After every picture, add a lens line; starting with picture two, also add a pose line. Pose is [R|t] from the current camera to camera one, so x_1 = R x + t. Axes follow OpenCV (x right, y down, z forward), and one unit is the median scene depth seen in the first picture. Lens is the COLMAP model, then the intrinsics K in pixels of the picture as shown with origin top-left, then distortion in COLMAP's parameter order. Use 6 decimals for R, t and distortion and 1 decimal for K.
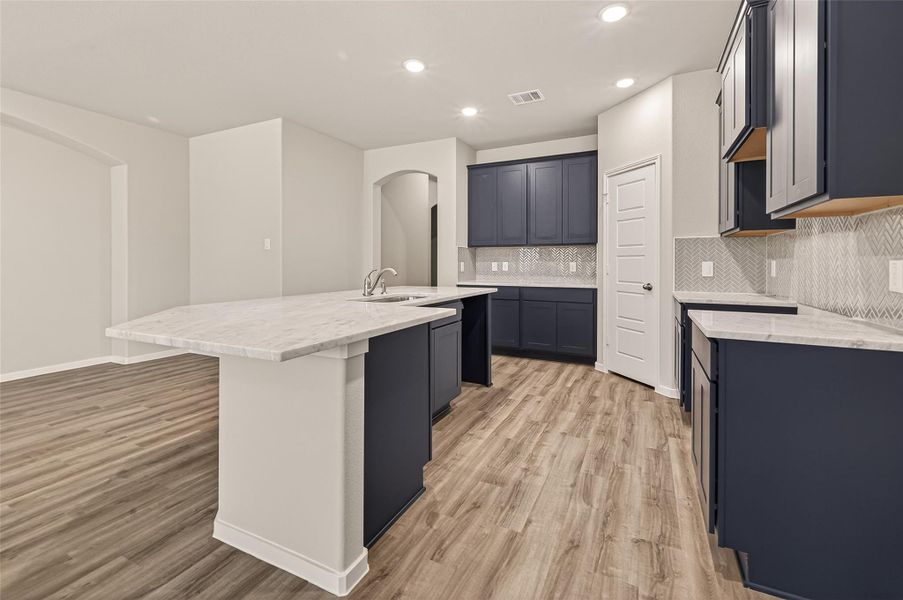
lens RADIAL K [[391.8, 0, 454.6], [0, 391.8, 257.4], [0, 0, 1]] dist [0.006576, -0.002414]
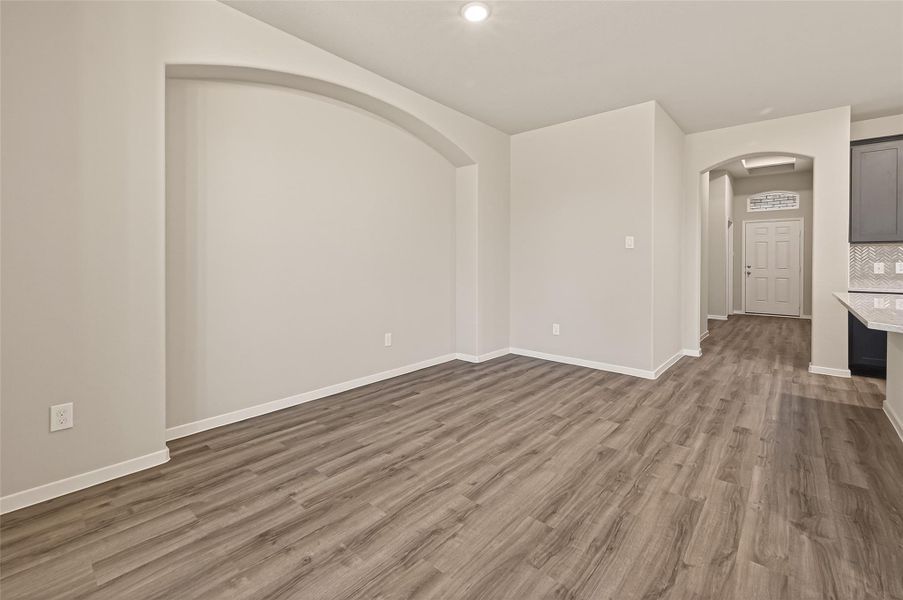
lens RADIAL K [[391.8, 0, 459.6], [0, 391.8, 263.4], [0, 0, 1]] dist [0.006576, -0.002414]
pose [[0.965397, 0.003590, -0.260761, -1.180885], [0.002151, 0.999762, 0.021727, -0.010479], [0.260777, -0.021536, 0.965159, 0.045996]]
